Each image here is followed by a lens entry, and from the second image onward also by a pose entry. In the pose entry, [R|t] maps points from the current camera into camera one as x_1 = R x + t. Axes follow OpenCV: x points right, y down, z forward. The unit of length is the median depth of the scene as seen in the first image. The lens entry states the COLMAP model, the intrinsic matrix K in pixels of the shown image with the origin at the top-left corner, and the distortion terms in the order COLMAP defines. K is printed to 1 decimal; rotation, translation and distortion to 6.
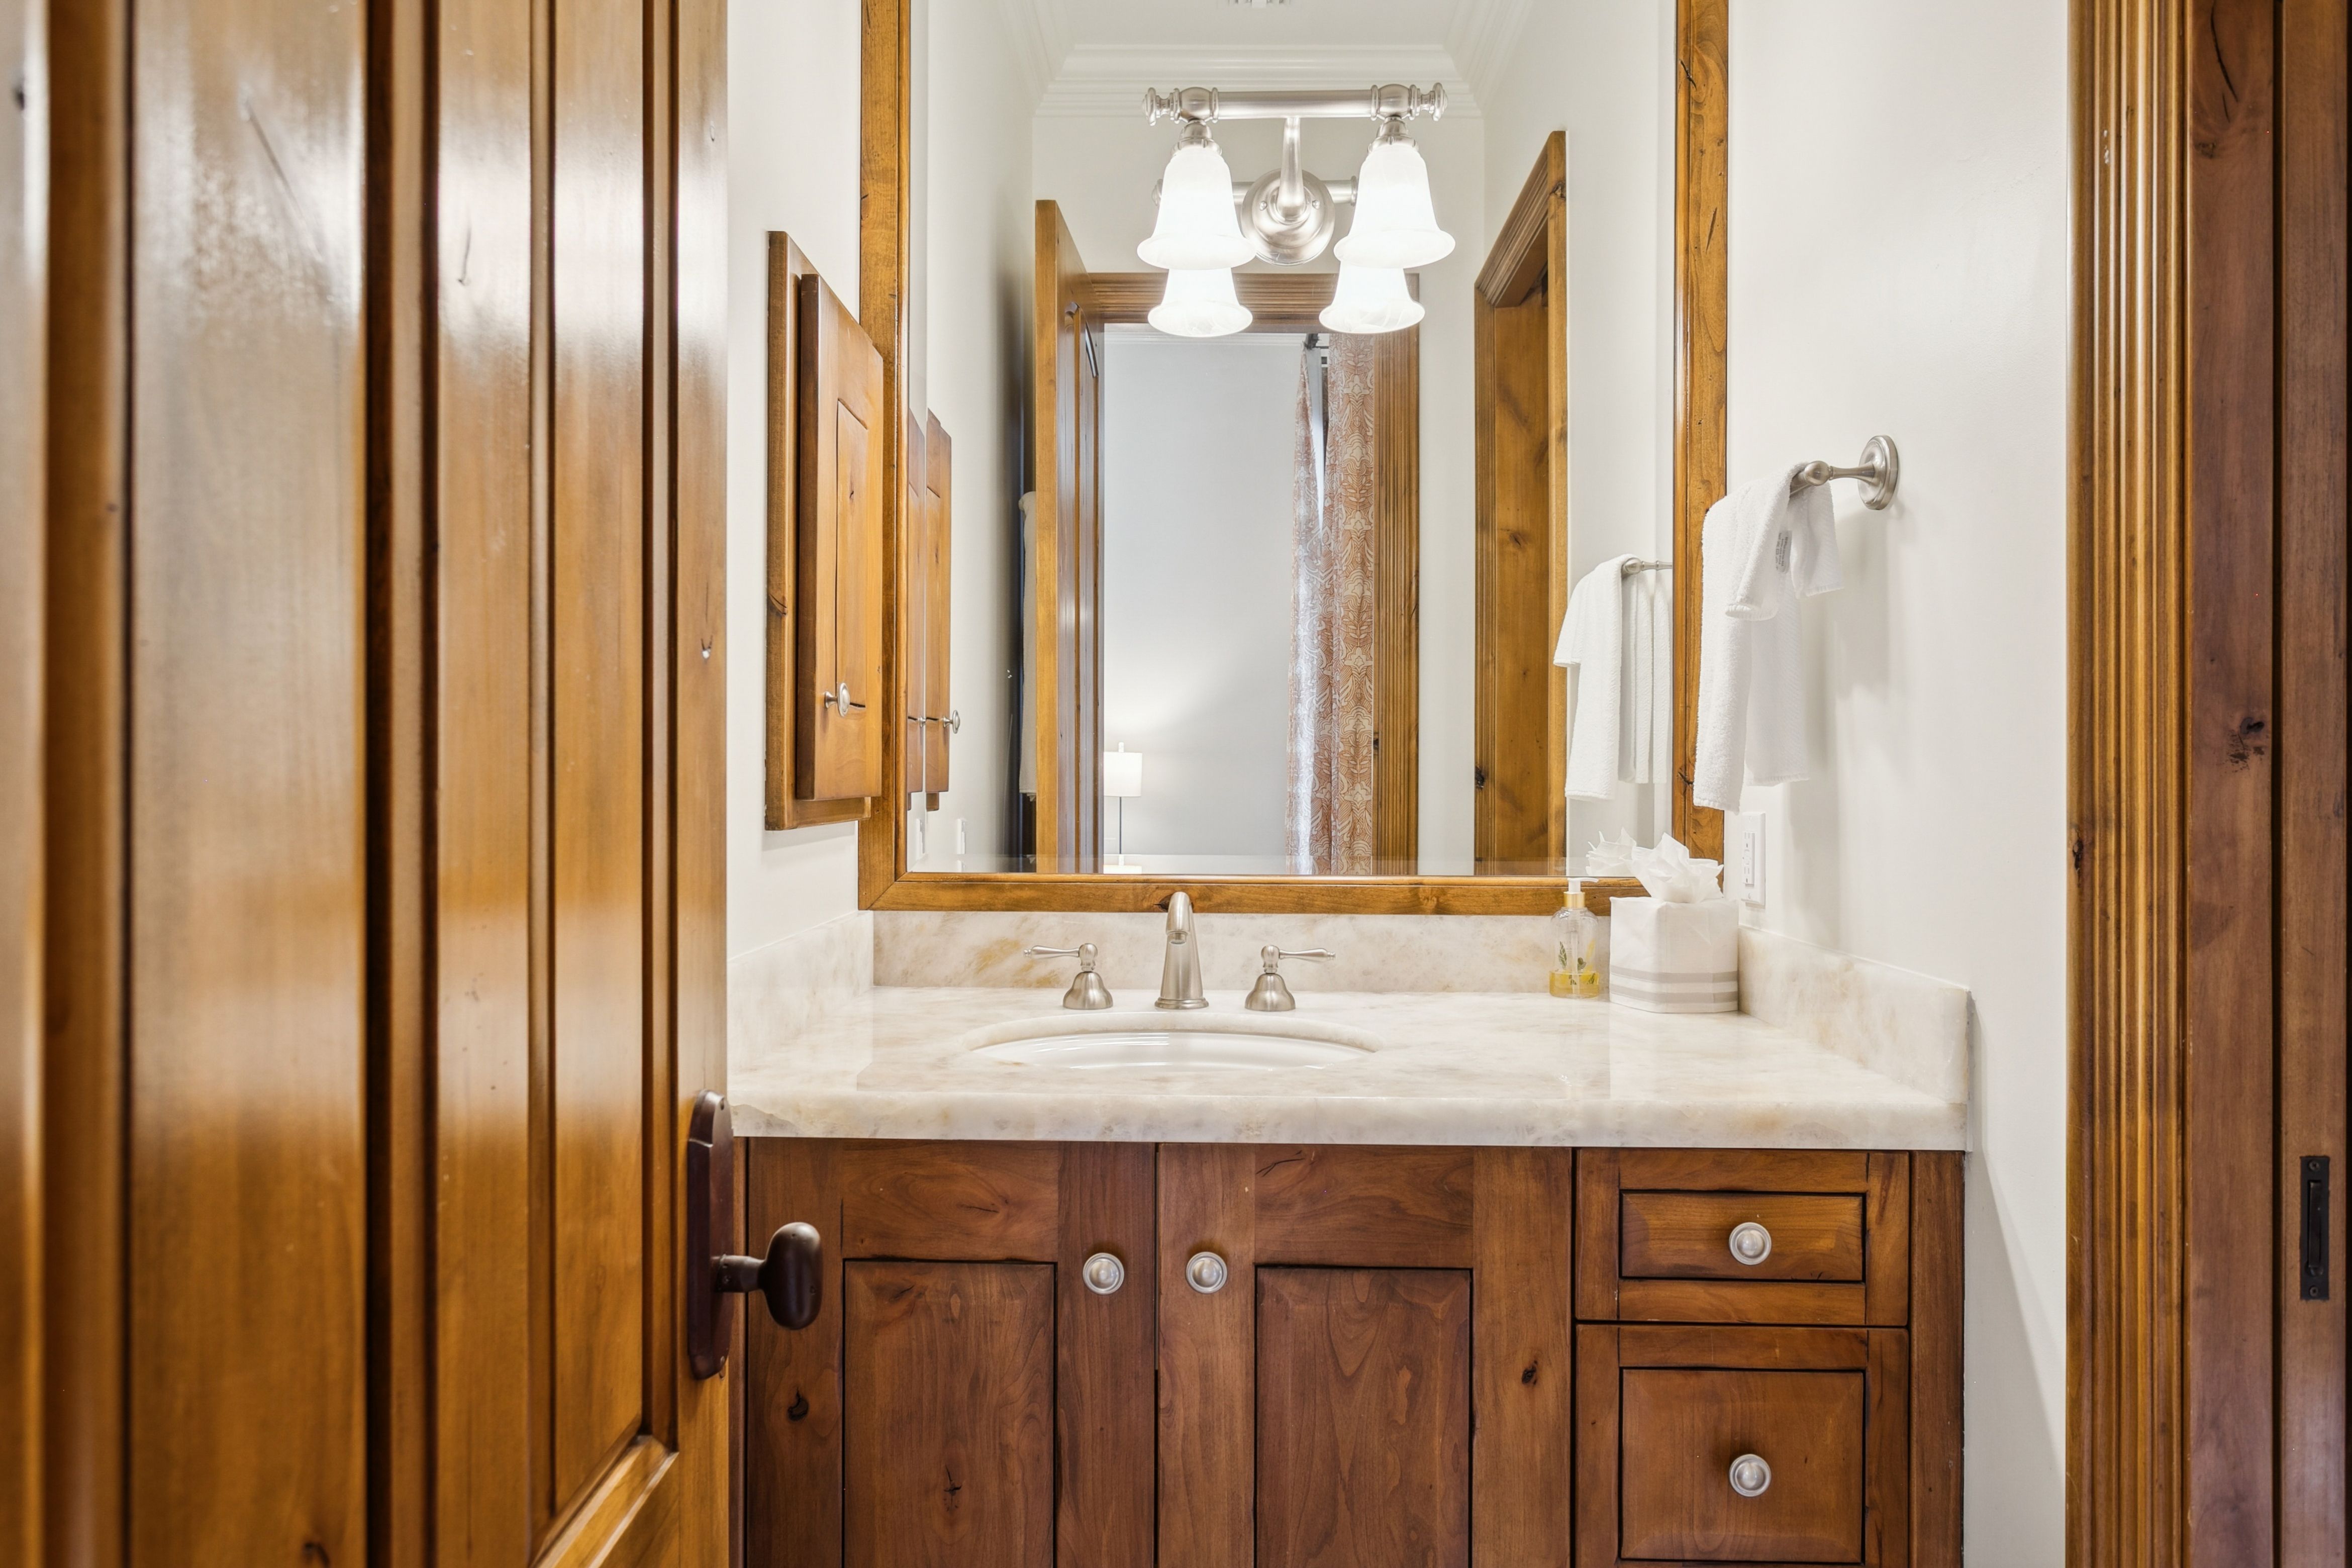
lens RADIAL K [[1634.9, 0, 1177.5], [0, 1634.9, 775.9], [0, 0, 1]] dist [0.002913, 0.000520]
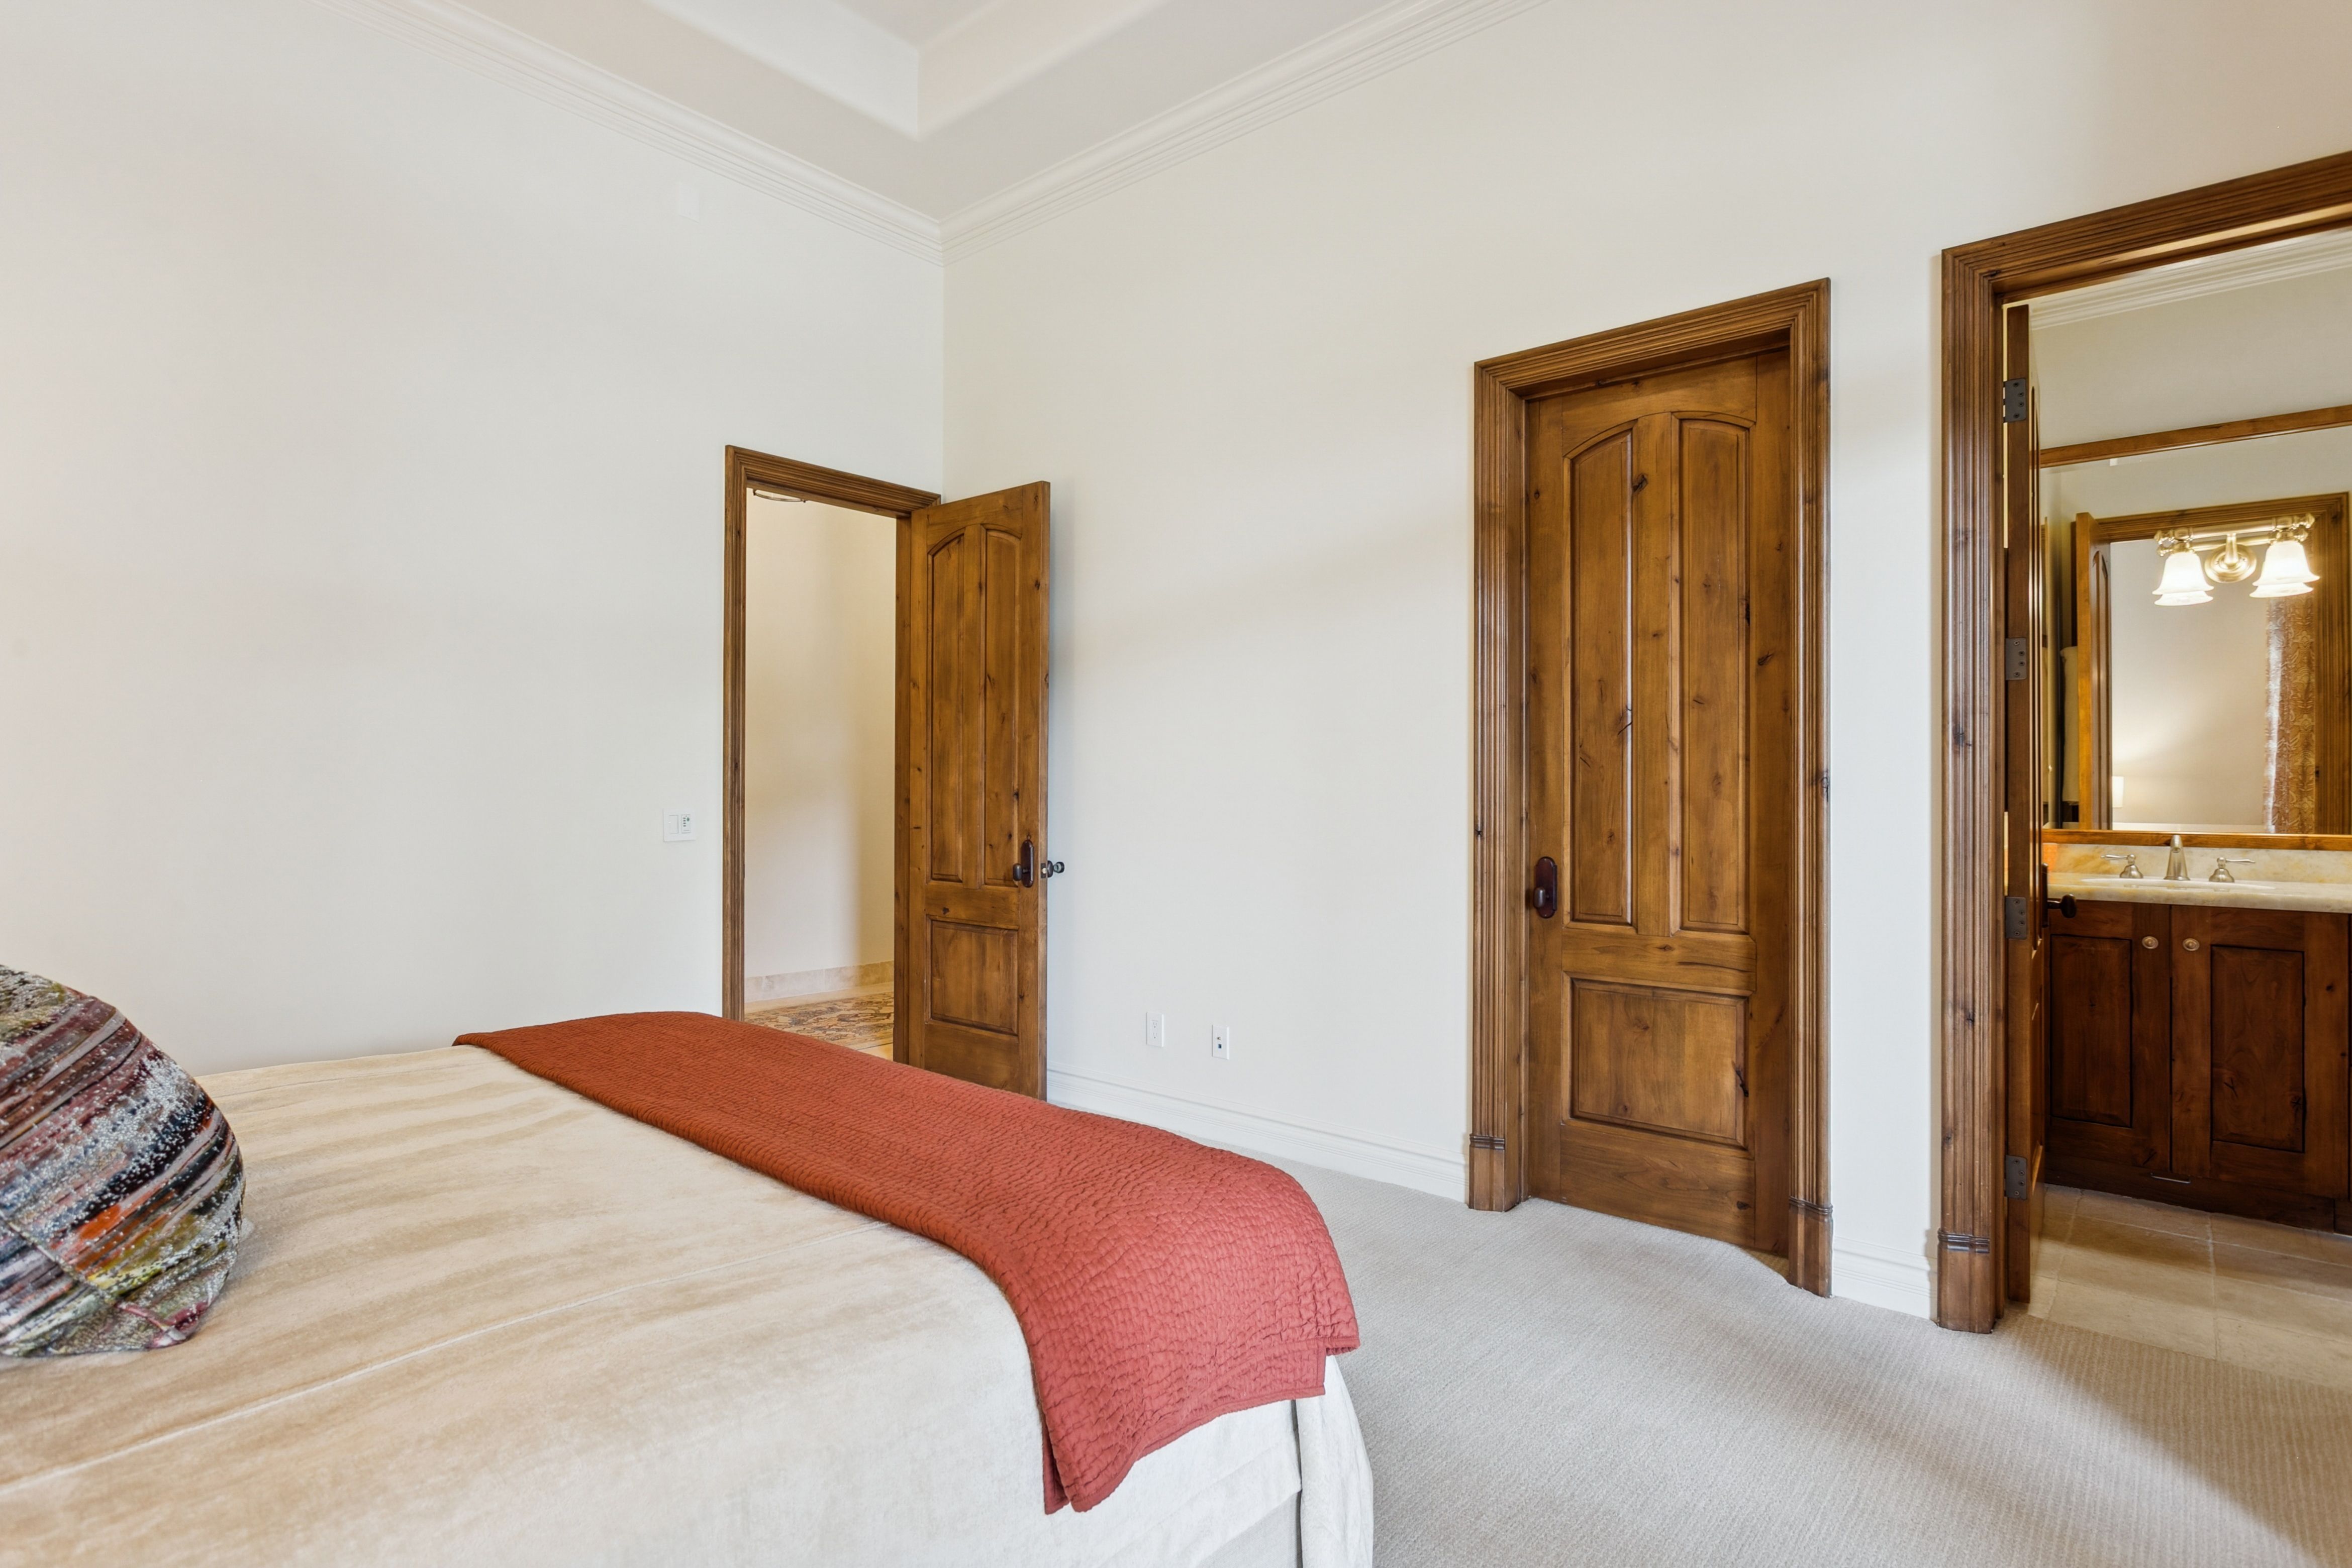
lens RADIAL K [[1219.1, 0, 1168.4], [0, 1219.1, 776.5], [0, 0, 1]] dist [-0.000515, -0.000403]
pose [[0.781535, -0.003616, -0.623851, -0.057621], [-0.004102, 0.999932, -0.010935, 0.005916], [0.623848, 0.011105, 0.781467, -2.101089]]
